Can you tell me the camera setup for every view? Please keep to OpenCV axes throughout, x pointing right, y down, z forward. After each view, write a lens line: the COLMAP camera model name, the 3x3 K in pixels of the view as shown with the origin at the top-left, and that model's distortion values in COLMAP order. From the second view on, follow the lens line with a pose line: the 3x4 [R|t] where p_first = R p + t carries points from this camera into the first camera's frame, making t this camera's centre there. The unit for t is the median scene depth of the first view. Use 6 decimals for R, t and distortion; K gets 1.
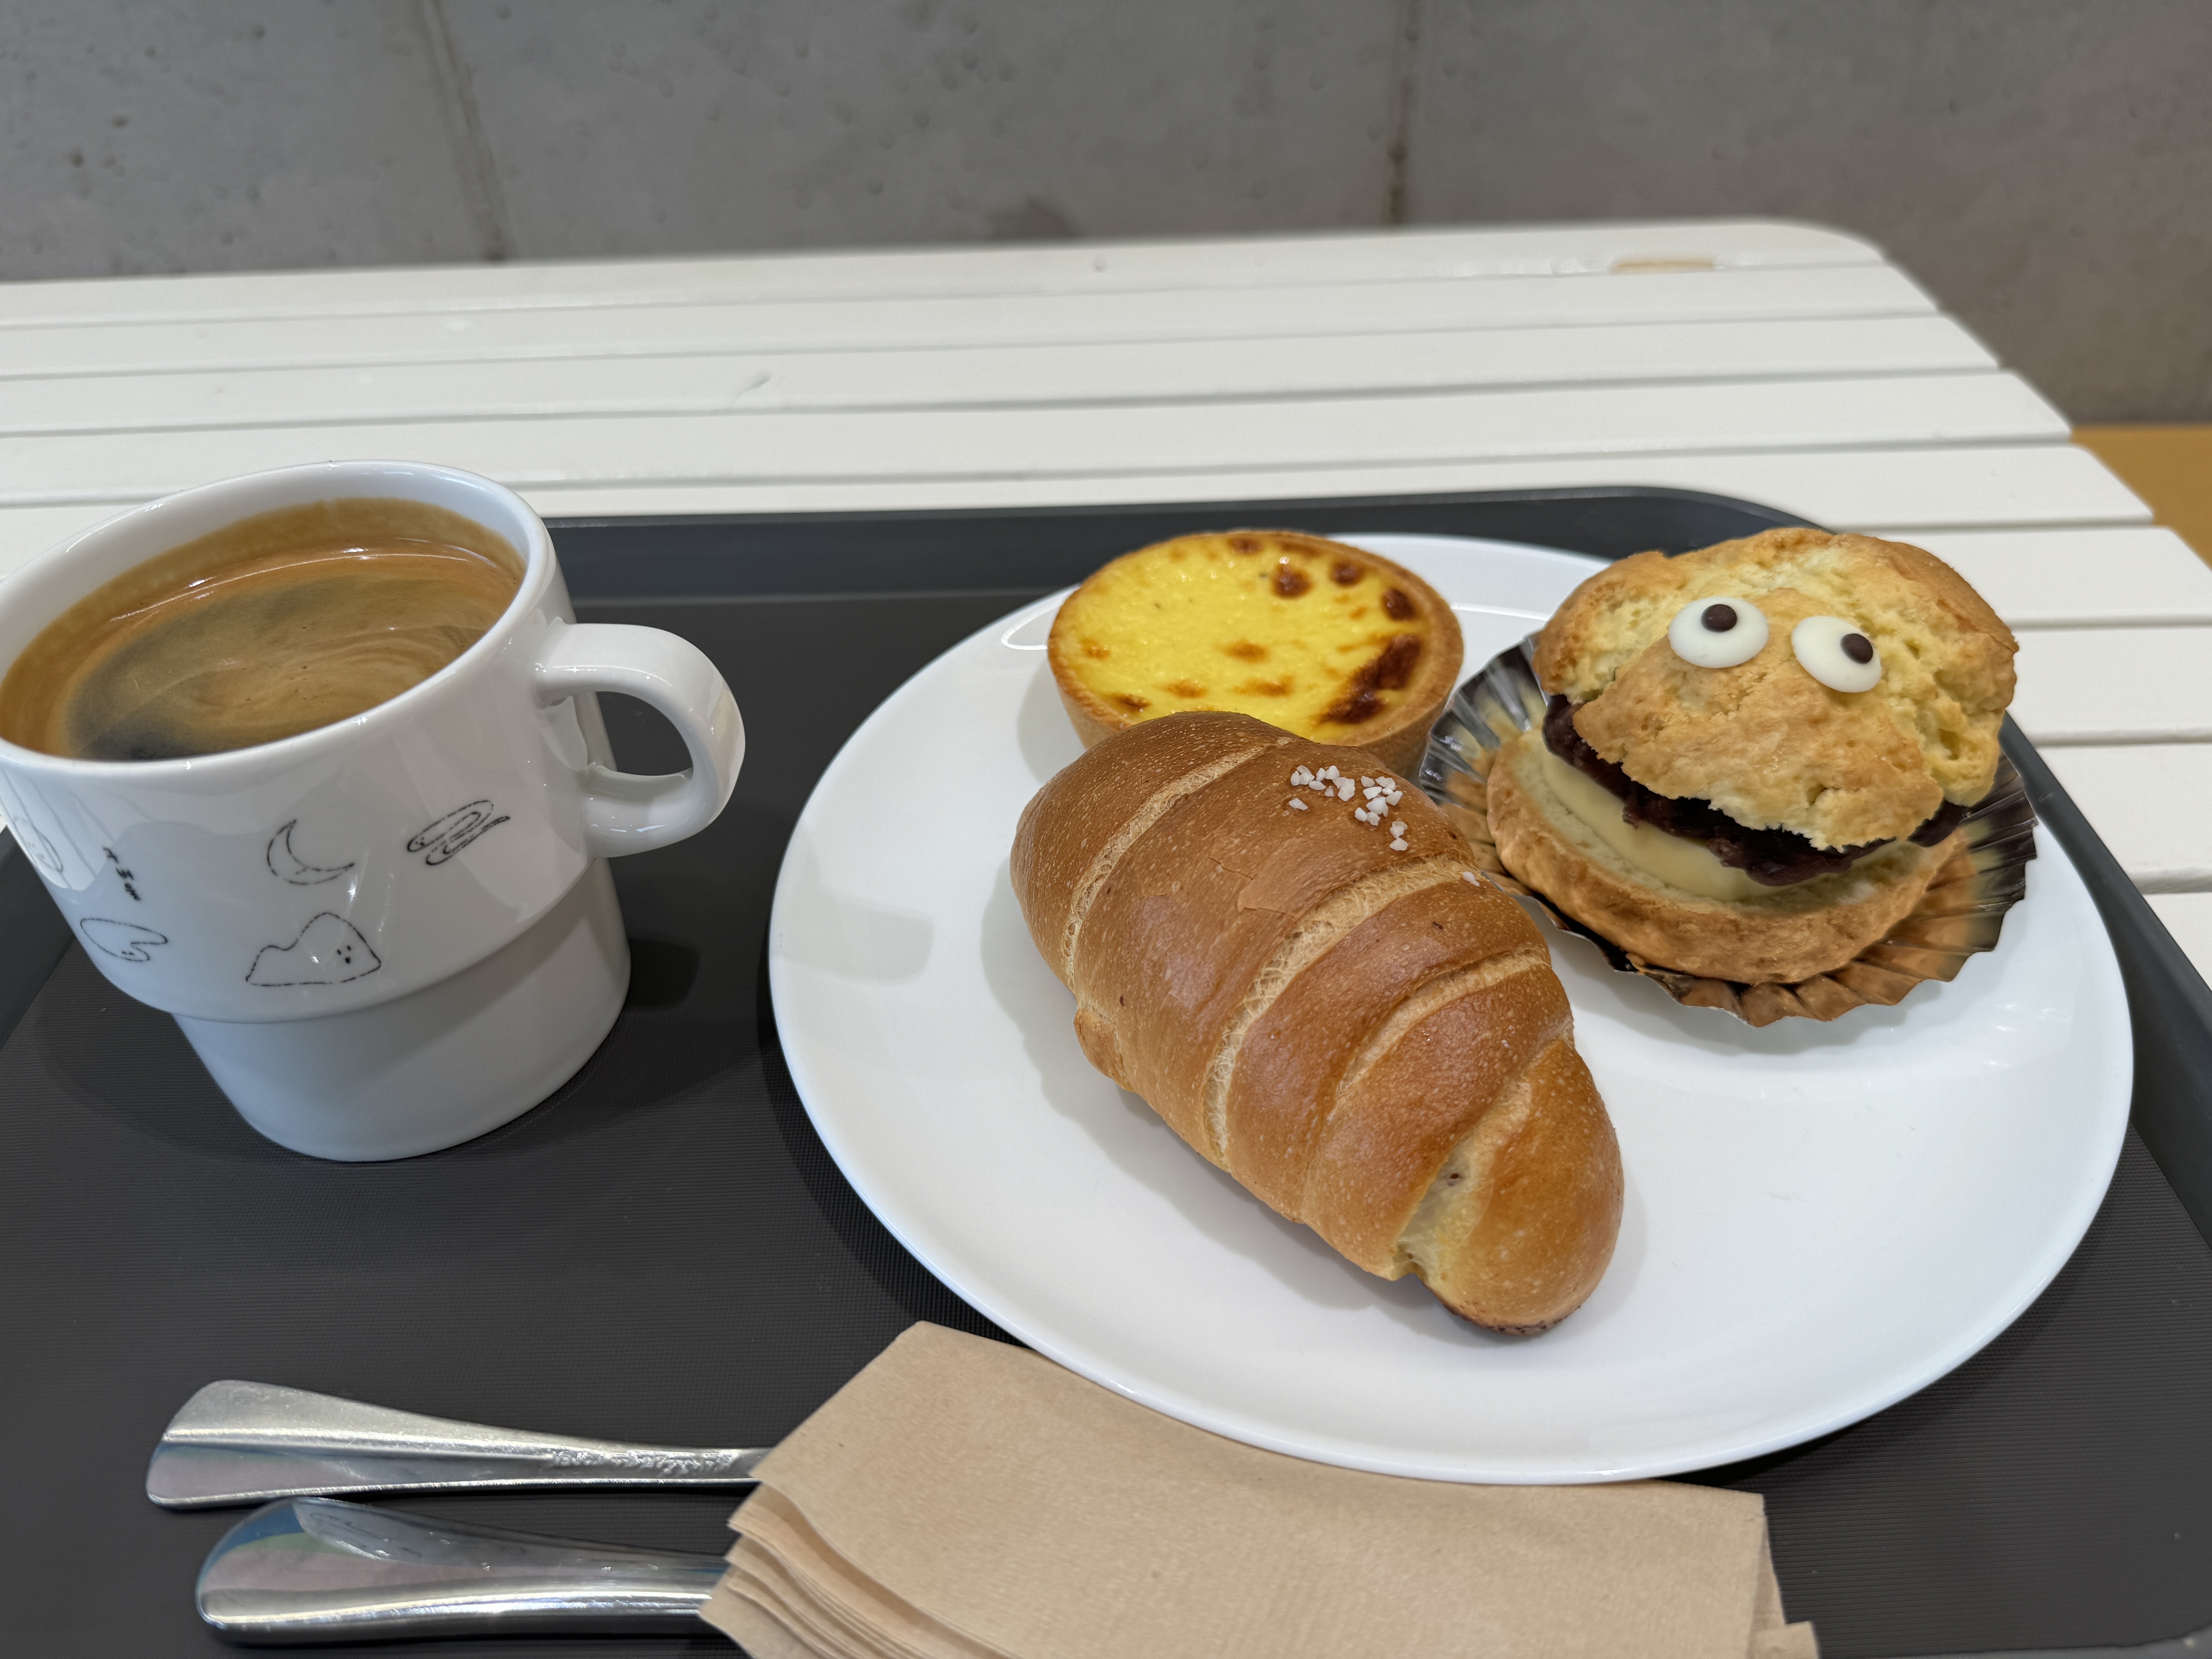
lens RADIAL K [[1551.8, 0, 1098.3], [0, 1551.8, 841.1], [0, 0, 1]] dist [0.040180, -0.042046]
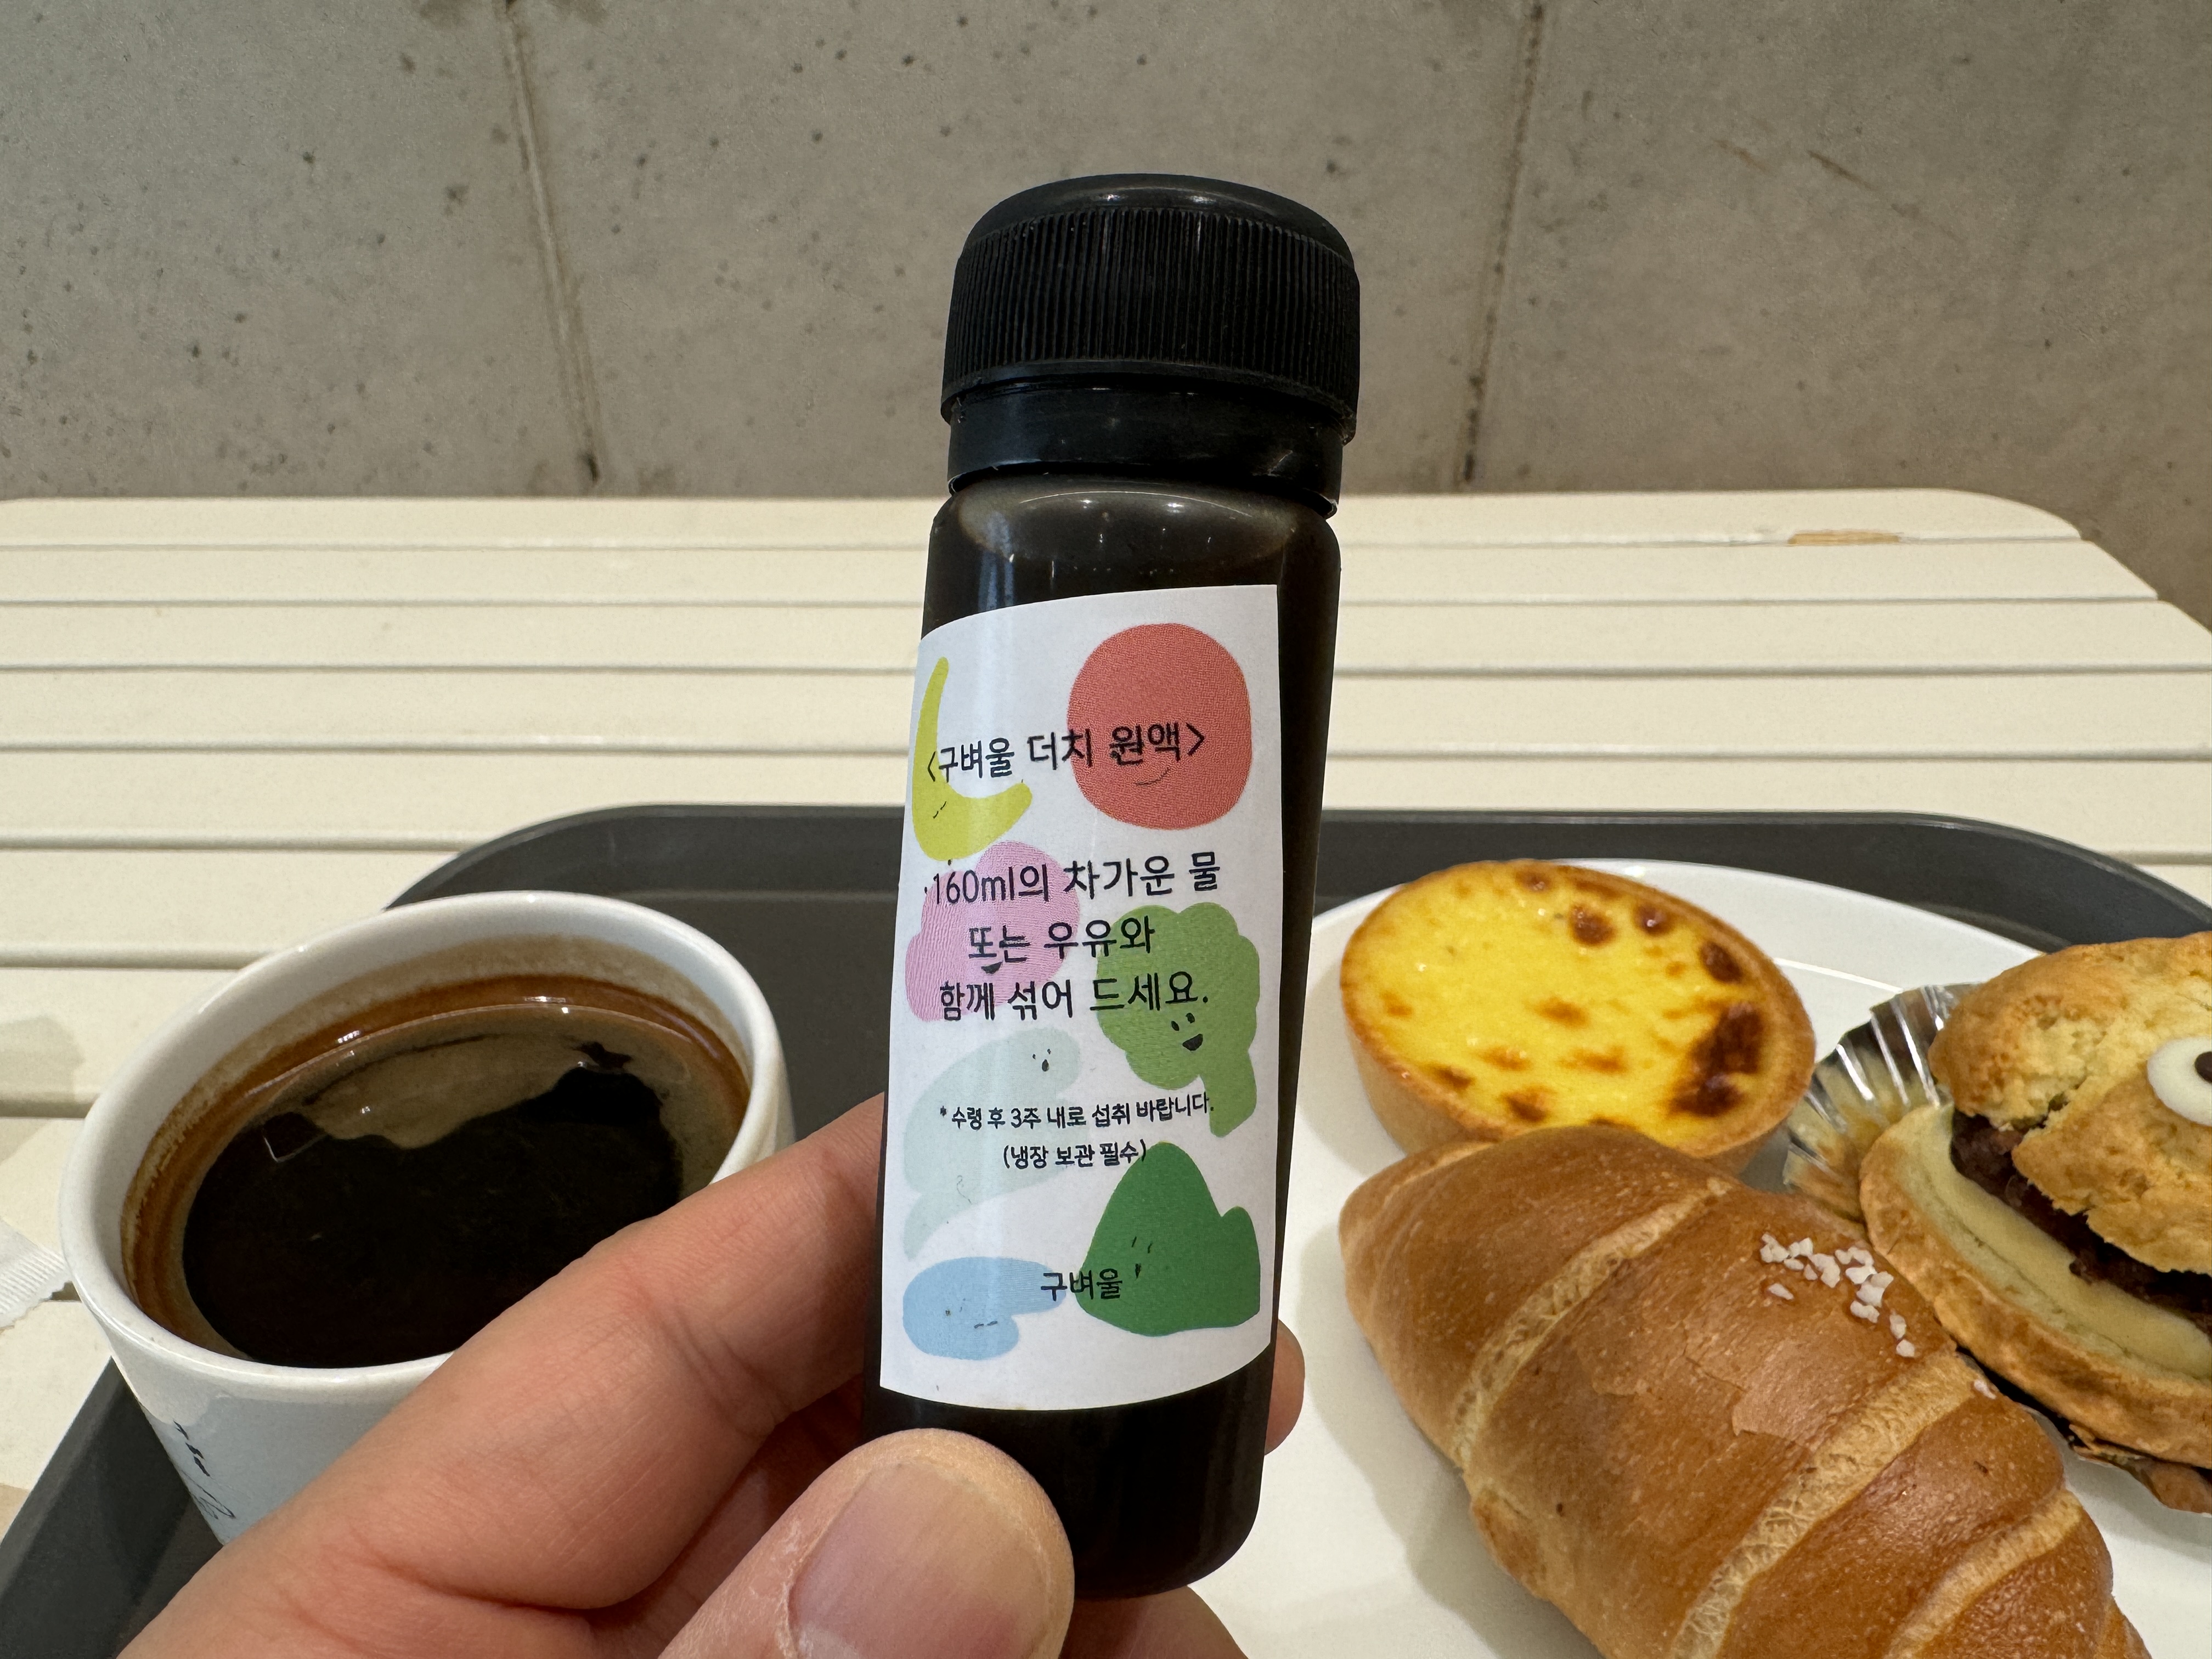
lens RADIAL K [[1551.8, 0, 1045.5], [0, 1551.8, 827.3], [0, 0, 1]] dist [0.040180, -0.042046]
pose [[0.999094, 0.036373, -0.022072, -0.240642], [-0.038484, 0.993808, -0.104238, -0.155355], [0.018144, 0.104993, 0.994307, 0.091022]]
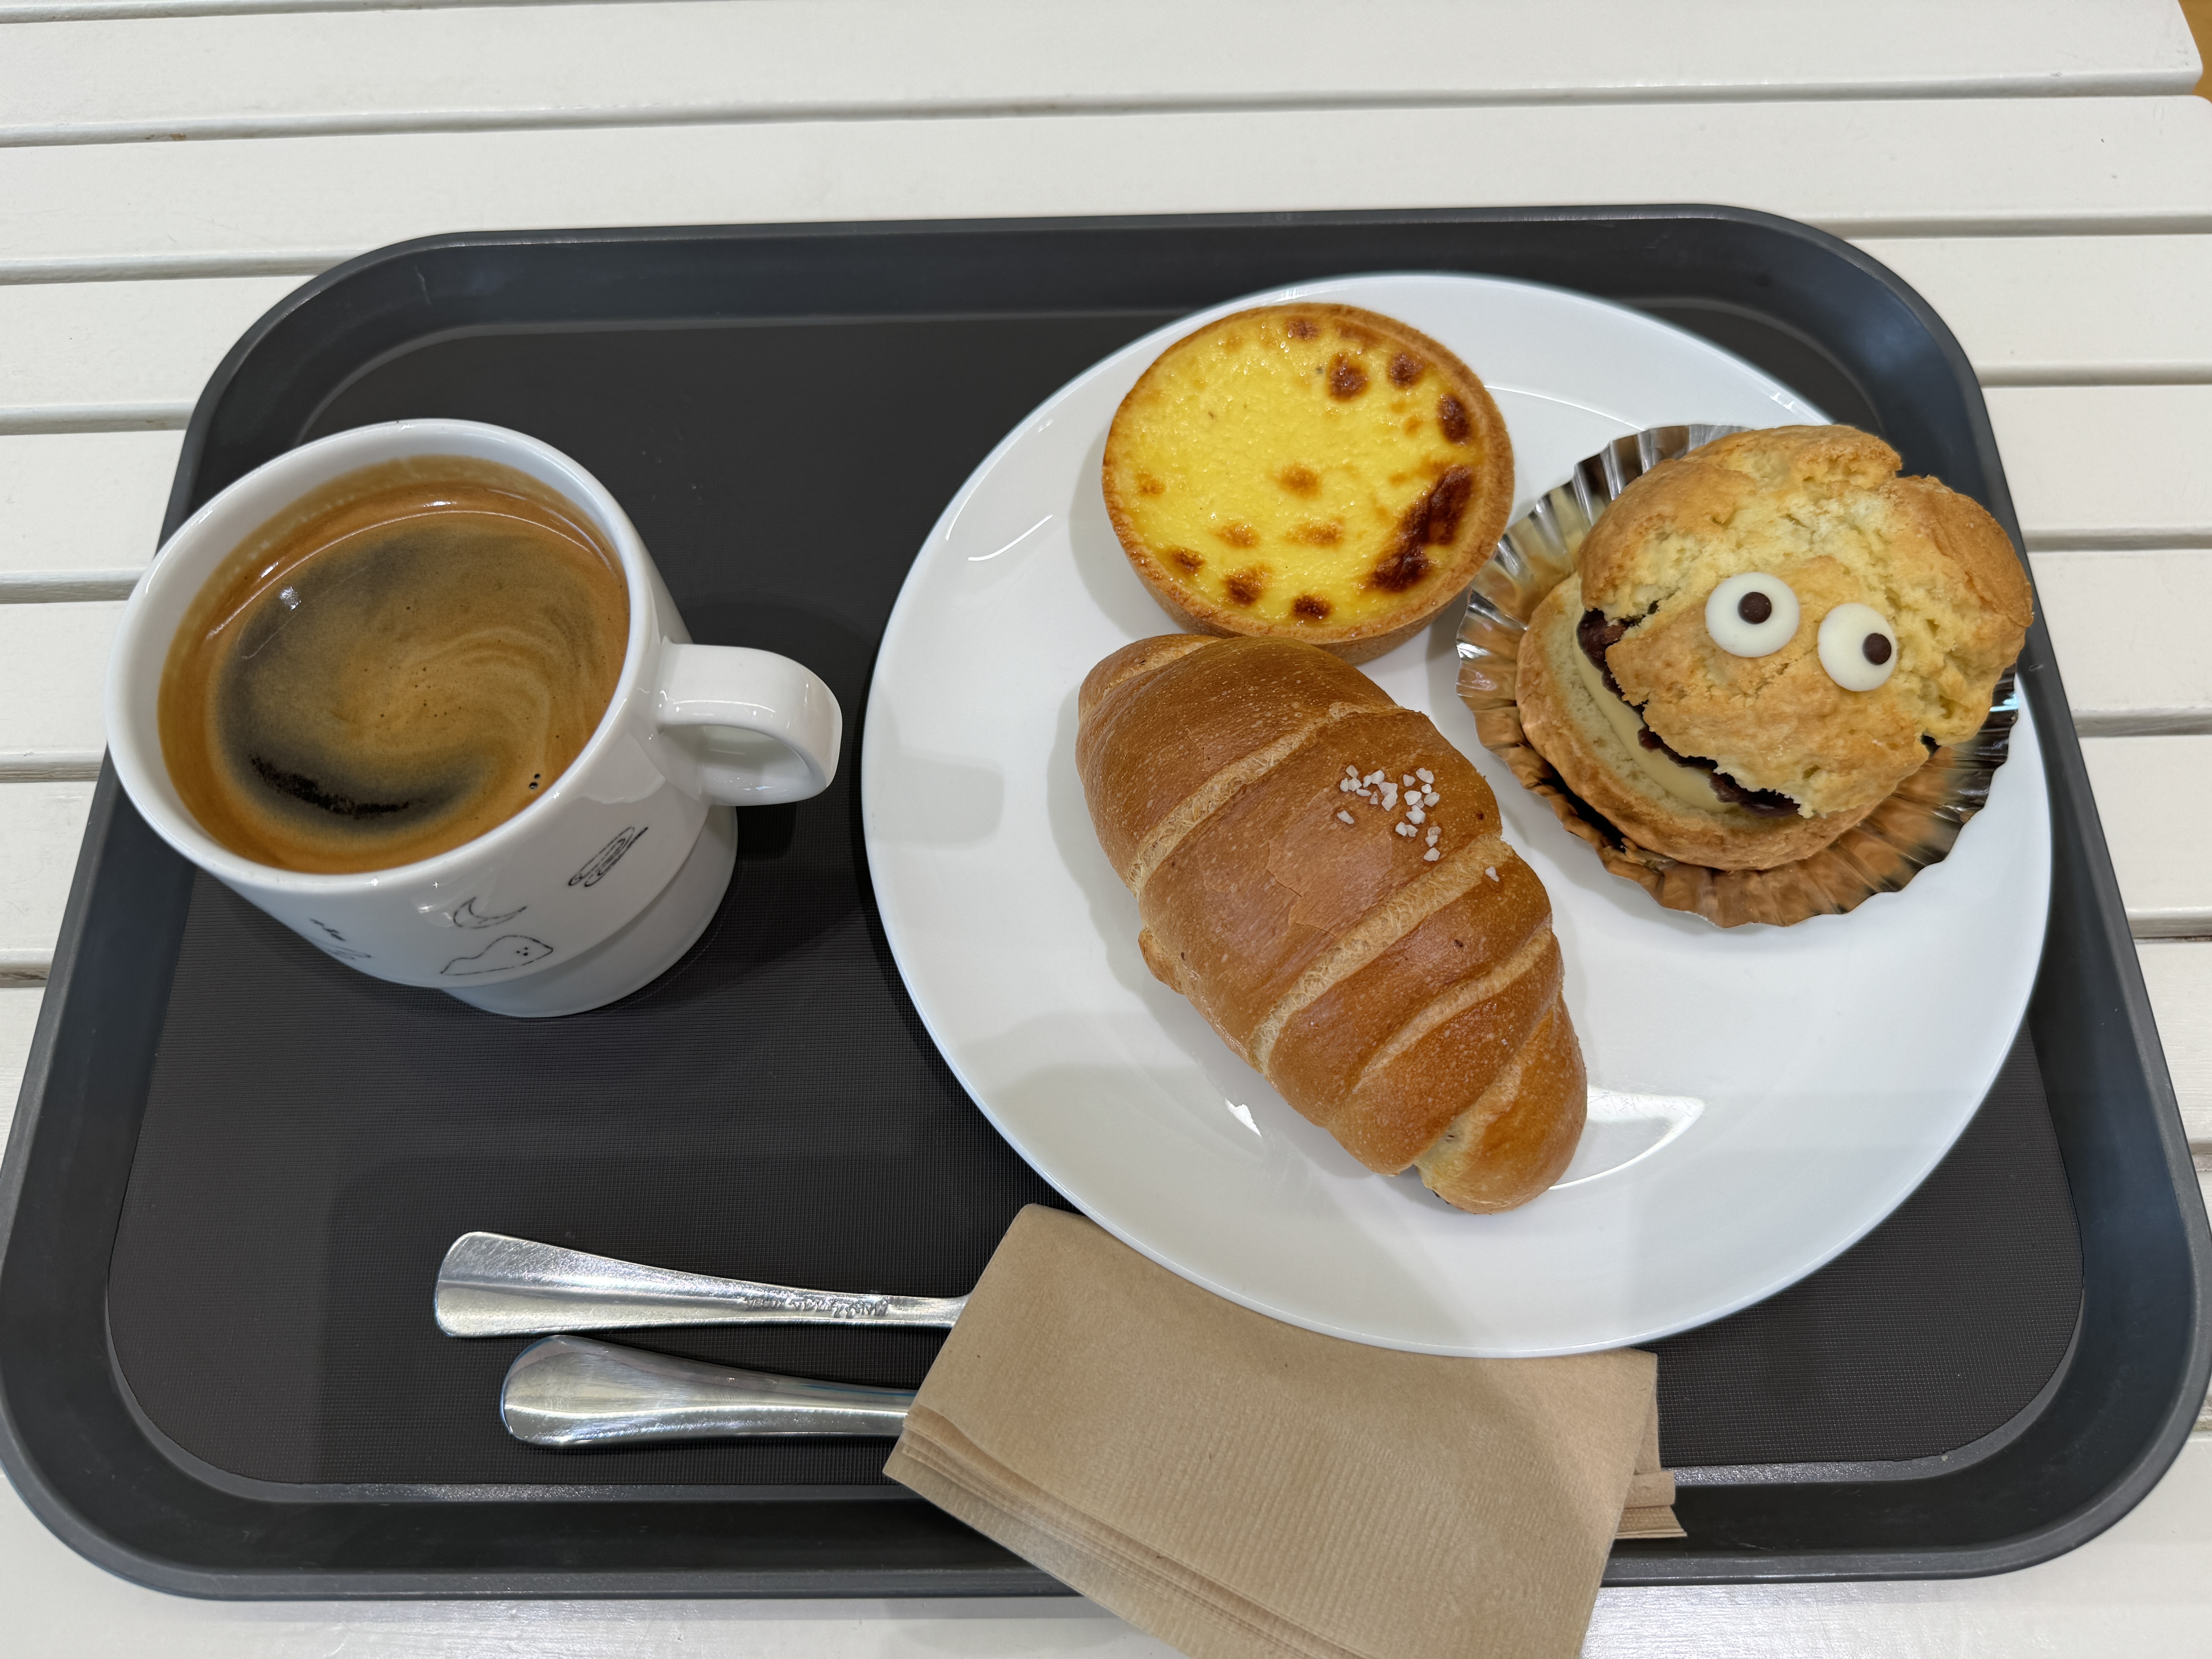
lens RADIAL K [[1551.8, 0, 1110.8], [0, 1551.8, 834.4], [0, 0, 1]] dist [0.040180, -0.042046]
pose [[0.999947, -0.000032, 0.010342, -0.047243], [-0.004484, 0.899803, 0.436274, -0.448982], [-0.009319, -0.436297, 0.899754, -0.012688]]
